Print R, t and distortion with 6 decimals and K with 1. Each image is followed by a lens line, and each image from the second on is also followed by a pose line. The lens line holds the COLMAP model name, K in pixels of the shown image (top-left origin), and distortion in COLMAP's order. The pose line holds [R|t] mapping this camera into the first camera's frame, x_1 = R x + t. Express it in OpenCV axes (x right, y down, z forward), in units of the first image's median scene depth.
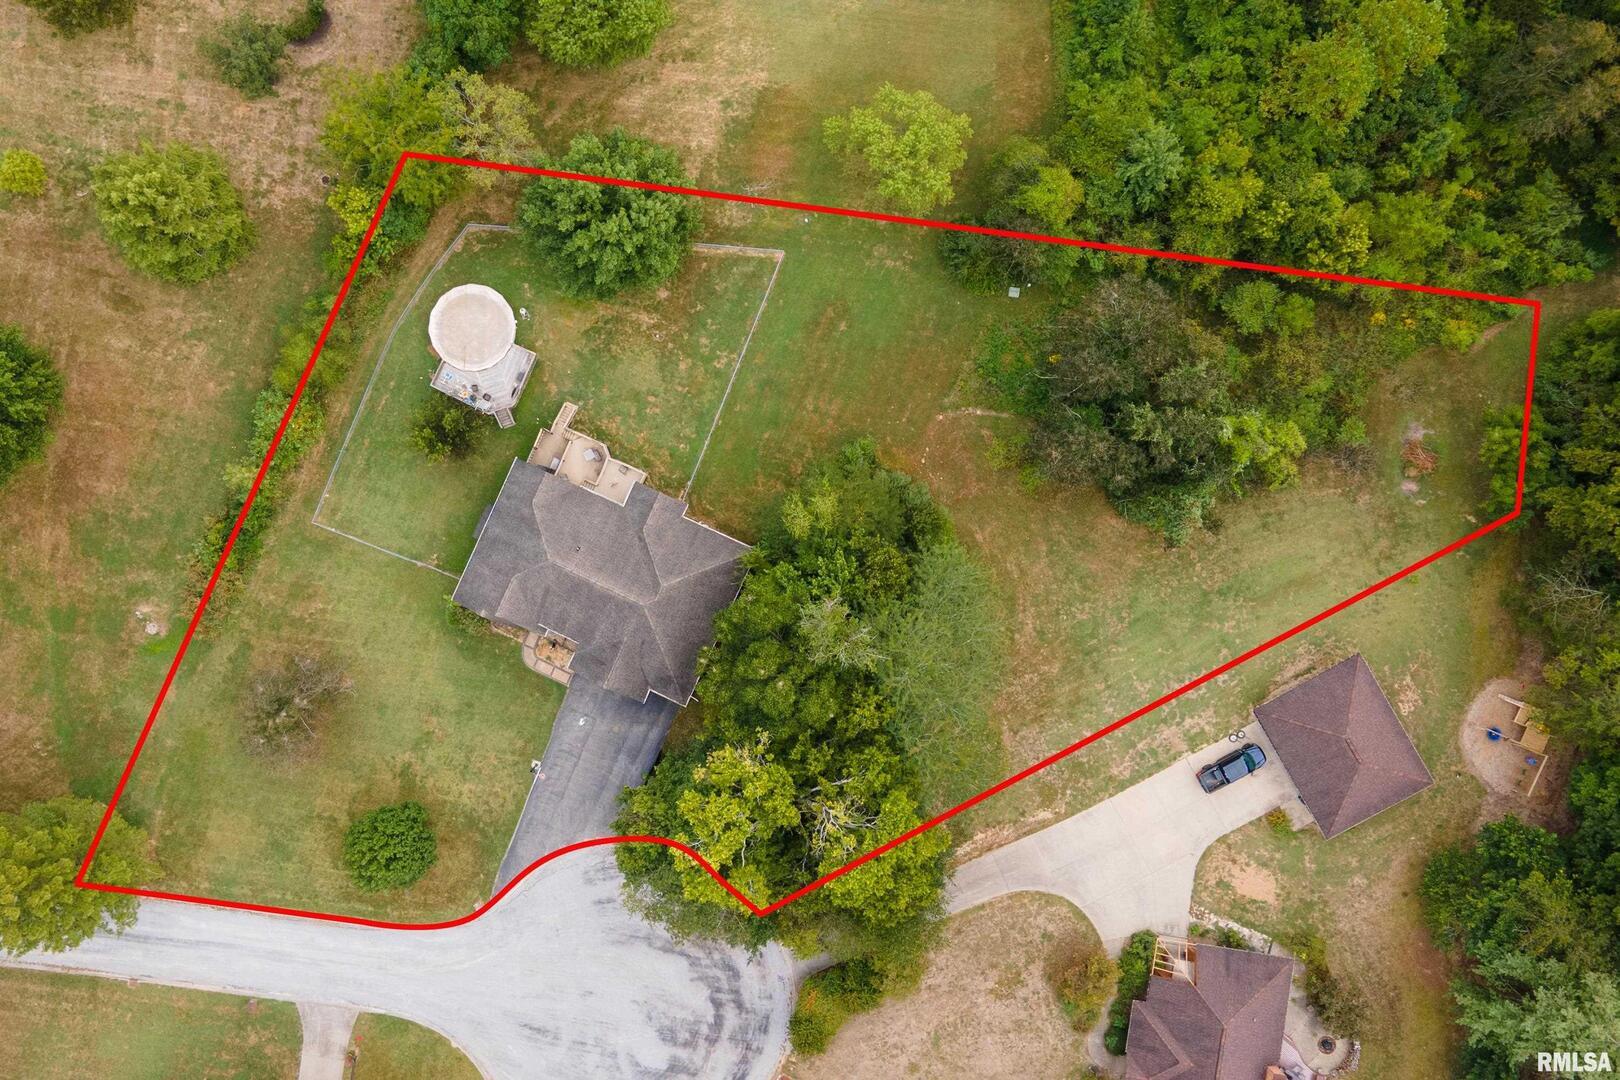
lens RADIAL K [[1400.6, 0, 709.2], [0, 1400.6, 553.4], [0, 0, 1]] dist [0.011318, 0.040925]
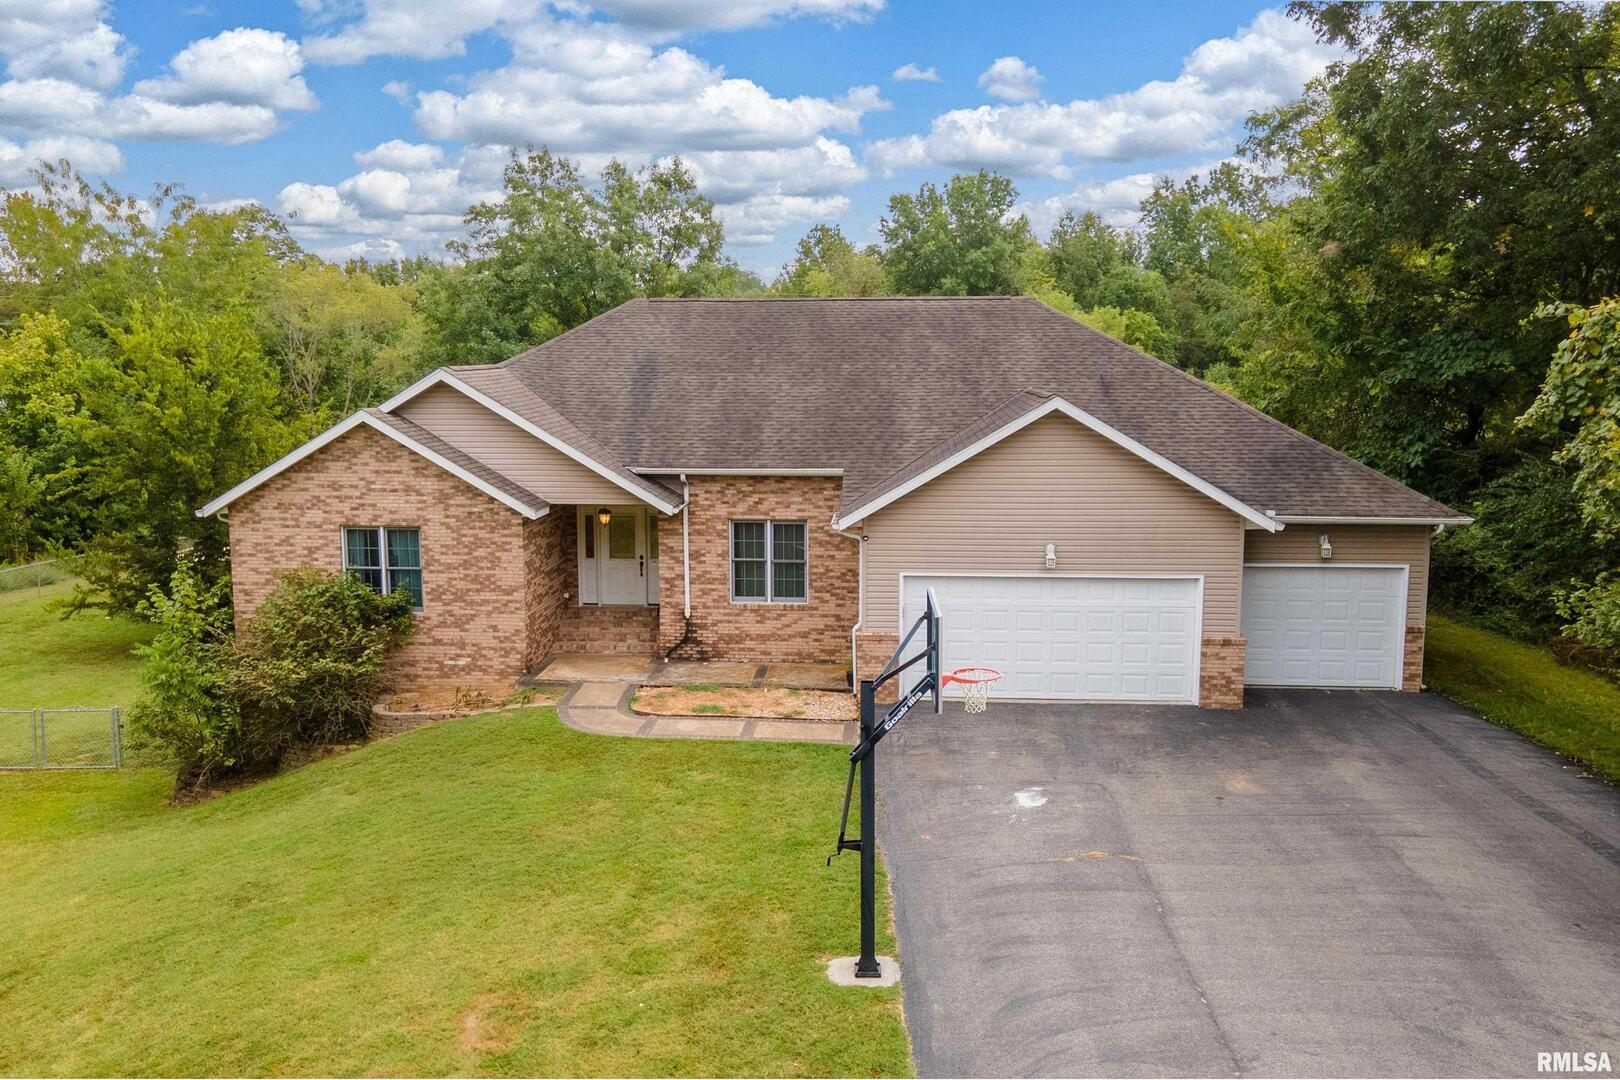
lens RADIAL K [[1400.6, 0, 808.7], [0, 1400.6, 537.1], [0, 0, 1]] dist [0.011318, 0.040925]
pose [[0.936406, -0.031193, 0.349528, -0.166990], [0.350801, 0.108832, -0.930104, 0.252405], [-0.009027, 0.993571, 0.112854, 0.954780]]
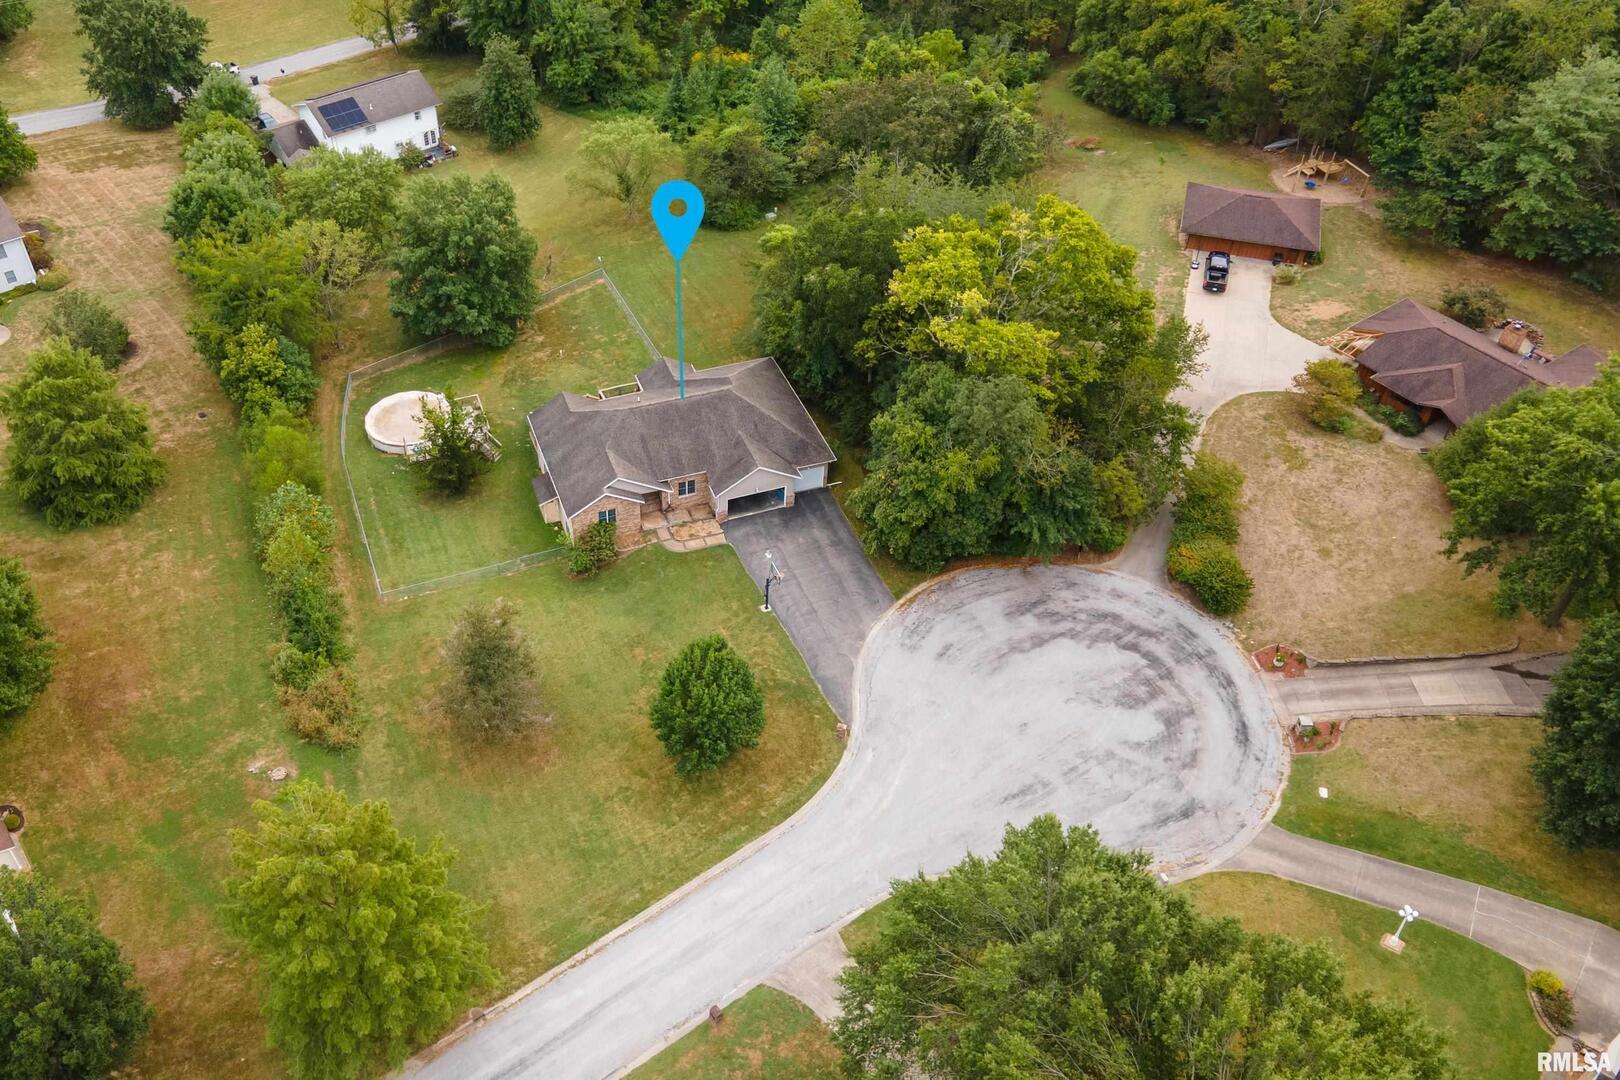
lens RADIAL K [[1400.6, 0, 697.9], [0, 1400.6, 541.2], [0, 0, 1]] dist [0.011318, 0.040925]
pose [[0.734134, -0.455527, 0.503530, -0.560896], [0.678957, 0.483640, -0.552368, 0.570168], [0.008091, 0.747387, 0.664339, 0.411423]]
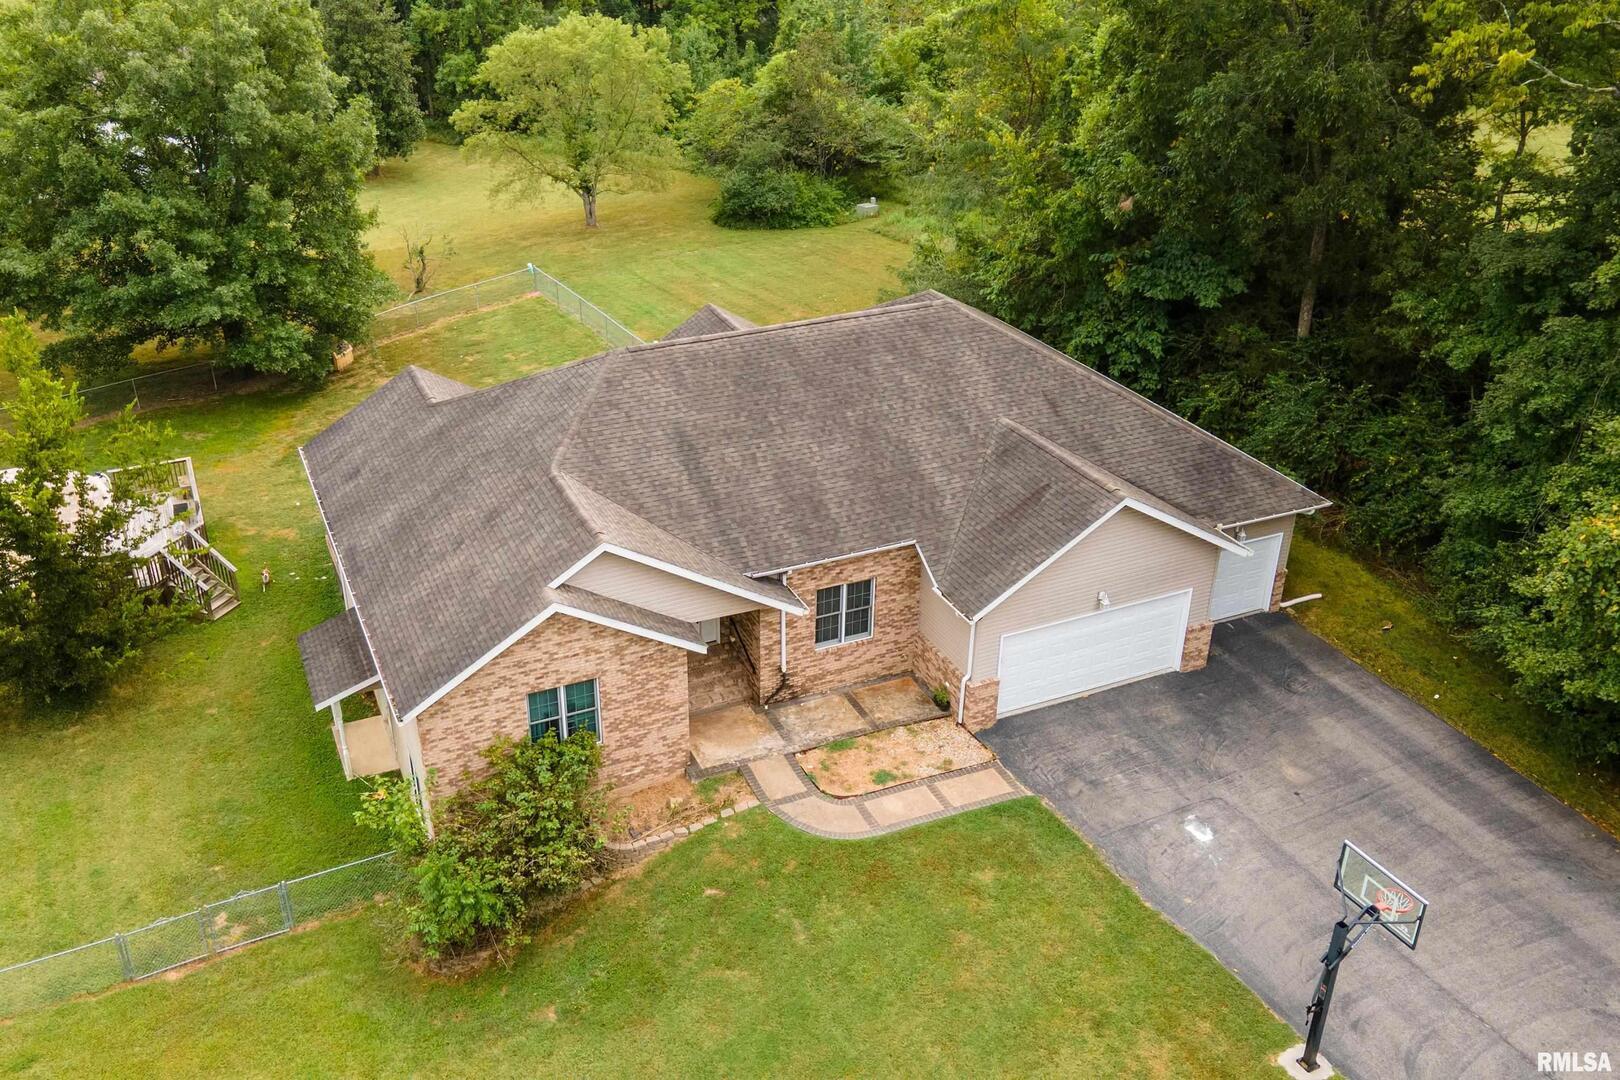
lens RADIAL K [[1400.6, 0, 741.1], [0, 1400.6, 529.0], [0, 0, 1]] dist [0.011318, 0.040925]
pose [[0.673912, -0.331327, 0.660352, -0.272947], [0.738733, 0.289172, -0.608813, 0.188832], [0.010761, 0.898110, 0.439639, 0.857467]]
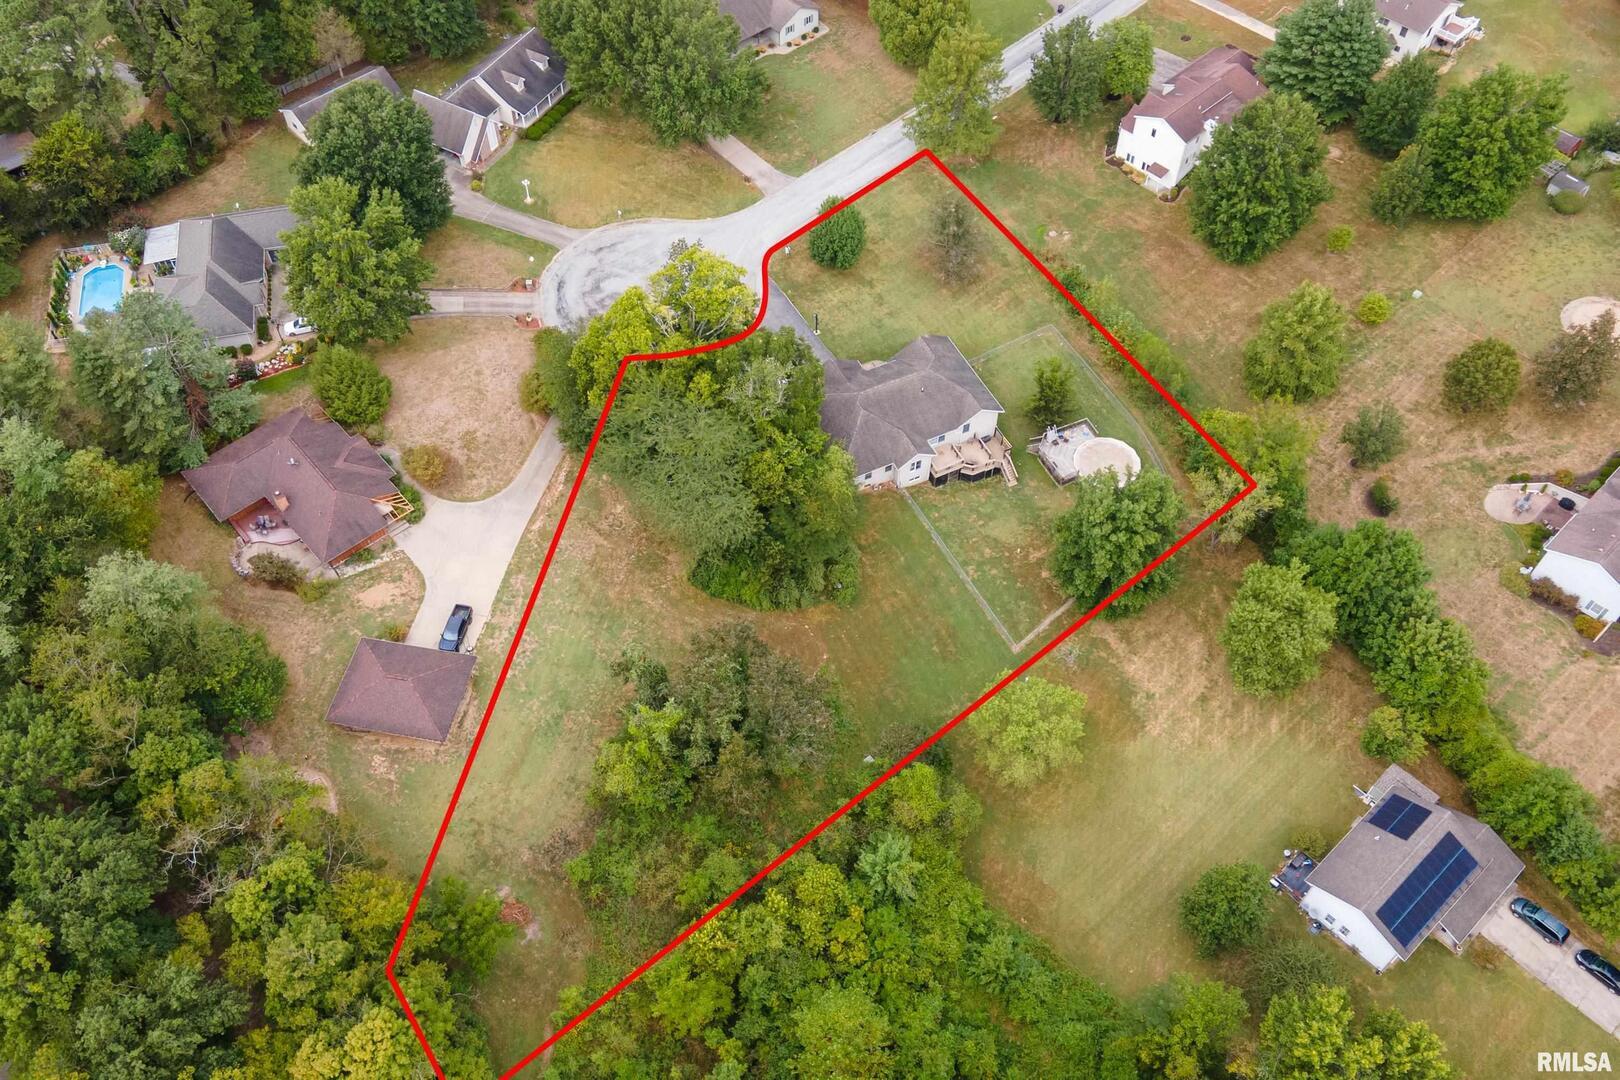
lens RADIAL K [[1400.6, 0, 744.8], [0, 1400.6, 561.0], [0, 0, 1]] dist [0.011318, 0.040925]
pose [[-0.658791, 0.629855, -0.411432, 0.652175], [-0.751730, -0.529347, 0.393311, -0.472727], [0.029939, 0.568396, 0.822210, -0.031432]]
